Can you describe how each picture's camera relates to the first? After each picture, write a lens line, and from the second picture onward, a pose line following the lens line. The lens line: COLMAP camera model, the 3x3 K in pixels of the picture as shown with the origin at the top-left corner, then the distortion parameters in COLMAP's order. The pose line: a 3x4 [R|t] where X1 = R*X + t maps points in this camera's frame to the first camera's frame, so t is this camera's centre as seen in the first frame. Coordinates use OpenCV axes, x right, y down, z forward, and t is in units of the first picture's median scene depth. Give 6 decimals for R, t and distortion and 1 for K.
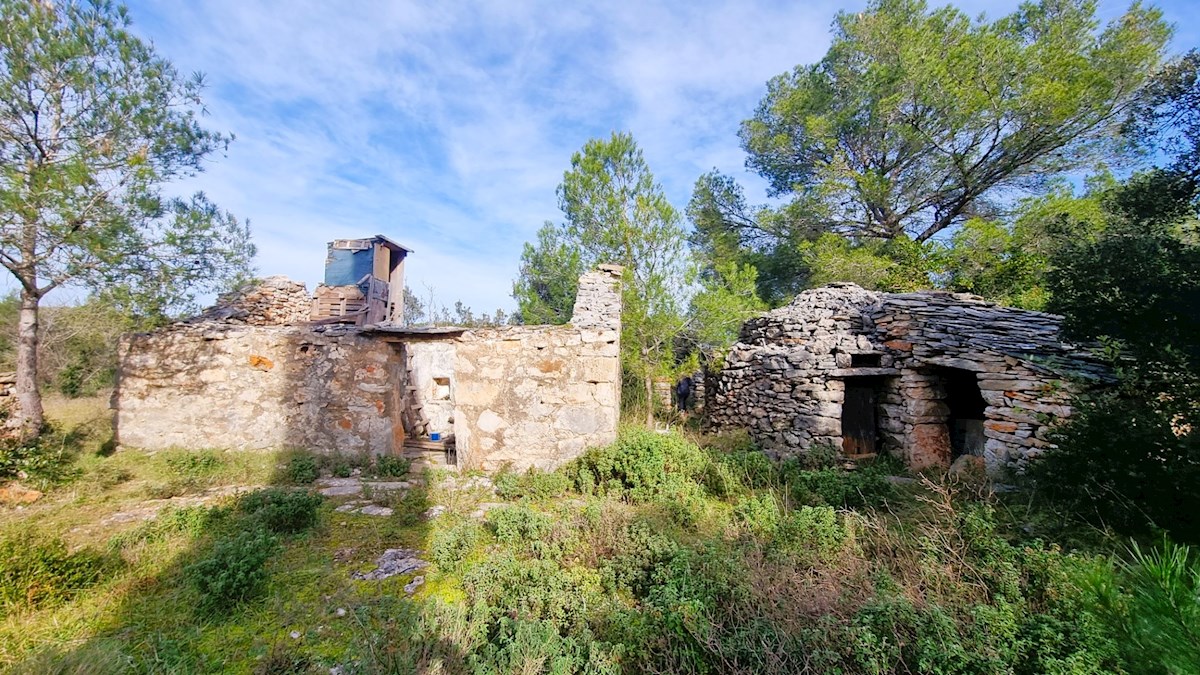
lens RADIAL K [[487.4, 0, 605.0], [0, 487.4, 351.1], [0, 0, 1]] dist [-0.012150, 0.000044]
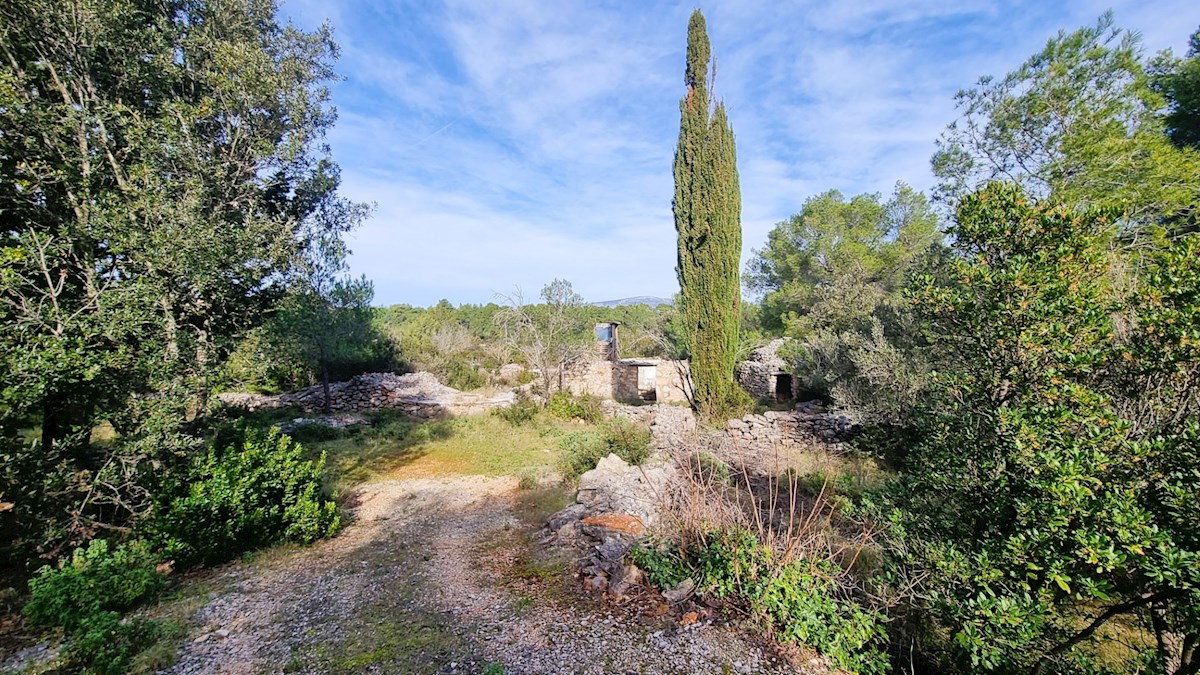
lens RADIAL K [[515.4, 0, 598.1], [0, 515.4, 344.8], [0, 0, 1]] dist [-0.009571, -0.000665]
pose [[0.982654, -0.019436, -0.184429, -0.017602], [0.028534, 0.998496, 0.046806, -0.332848], [0.183242, -0.051257, 0.981731, -2.501247]]
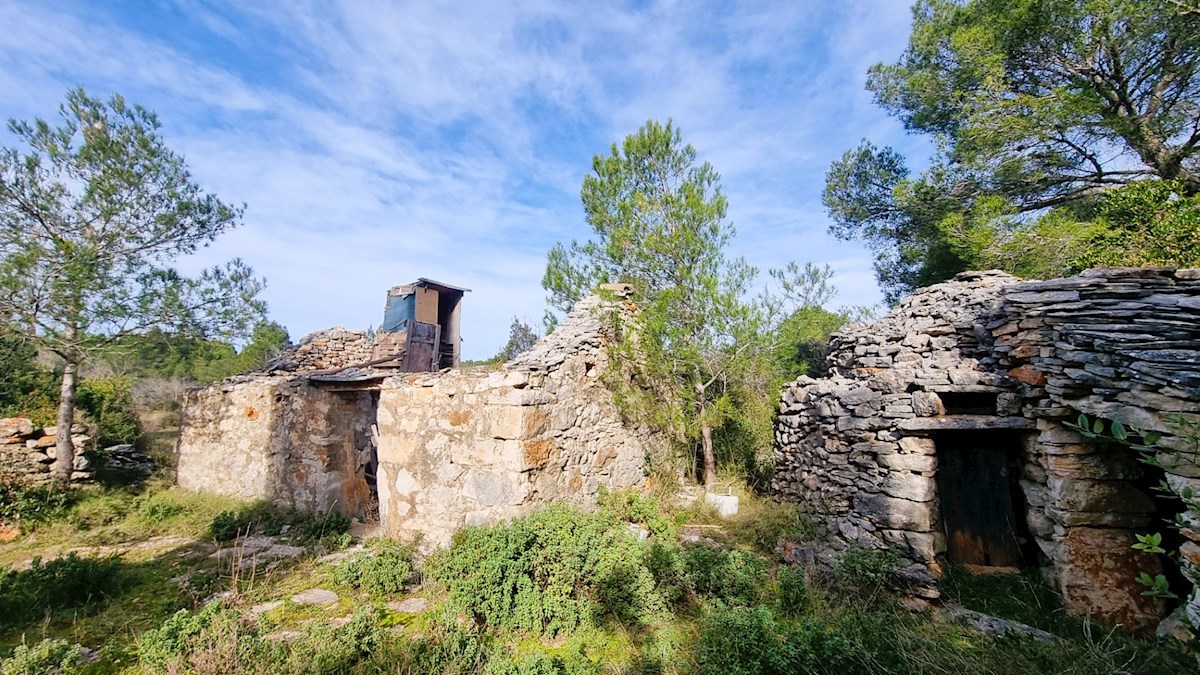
lens RADIAL K [[515.4, 0, 607.9], [0, 515.4, 352.7], [0, 0, 1]] dist [-0.009571, -0.000665]
pose [[0.909496, -0.051248, -0.412541, 0.411835], [0.028726, 0.997748, -0.060616, -0.015751], [0.414718, 0.043280, 0.908920, 0.277578]]
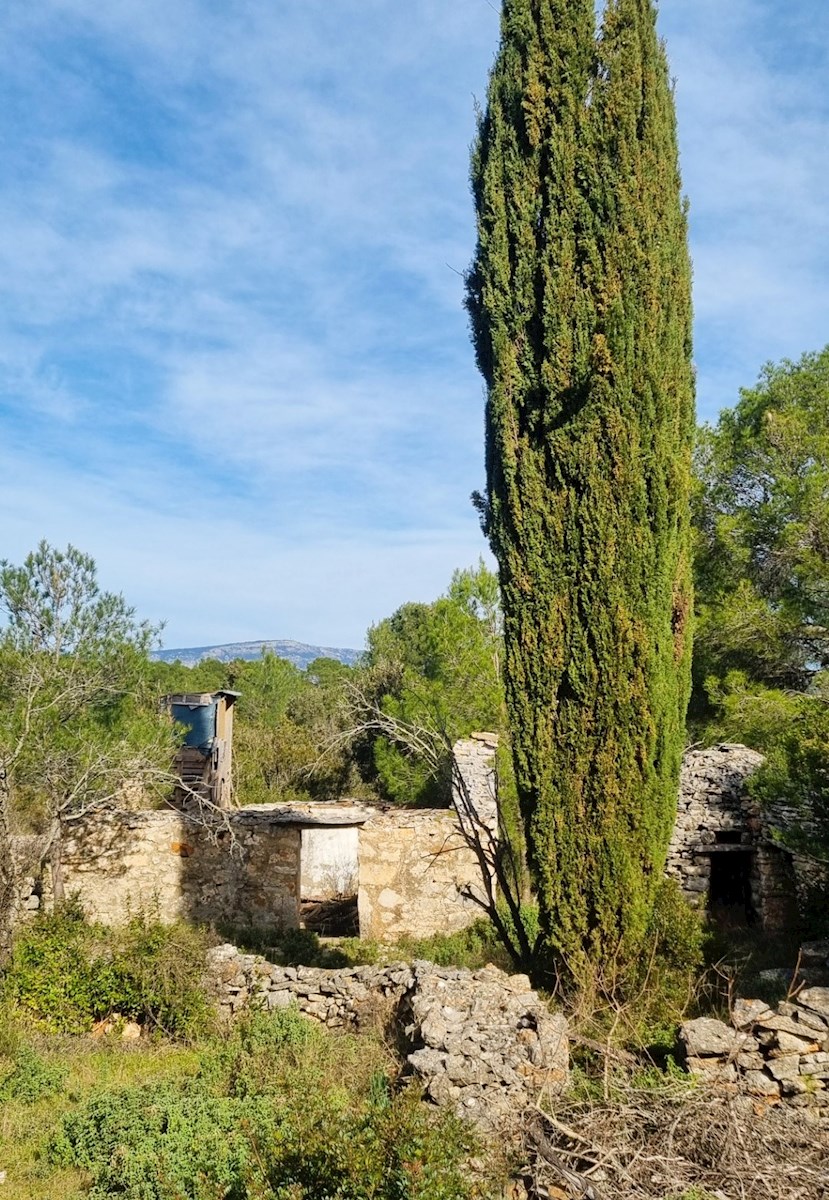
lens RADIAL K [[1364.4, 0, 462.5], [0, 1364.4, 642.9], [0, 0, 1]] dist [0.045930, 0.000000]
pose [[0.999086, -0.003227, 0.042634, -0.173712], [0.004983, 0.999141, -0.041132, -0.291454], [-0.042465, 0.041307, 0.998244, -2.025376]]
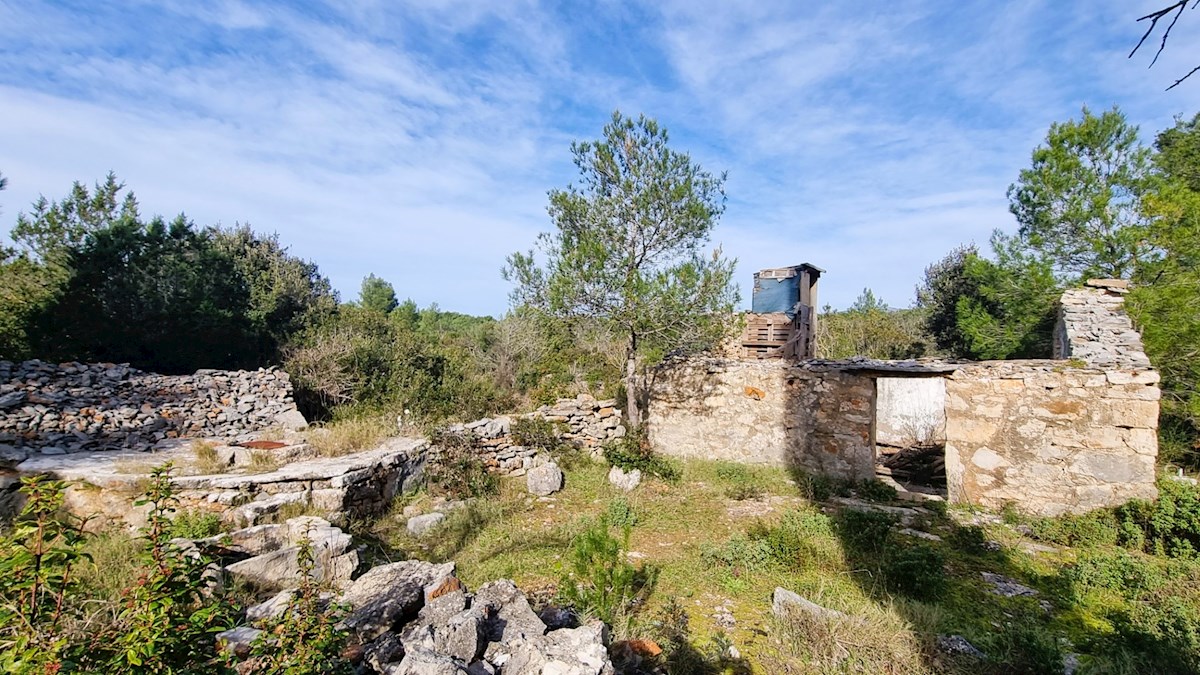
lens RADIAL K [[562.1, 0, 605.3], [0, 562.1, 351.9], [0, 0, 1]] dist [0.007454, -0.002000]
pose [[0.852969, -0.006421, -0.521922, -0.263148], [0.018587, 0.999664, 0.018078, -0.100941], [0.521630, -0.025121, 0.852802, -0.364792]]
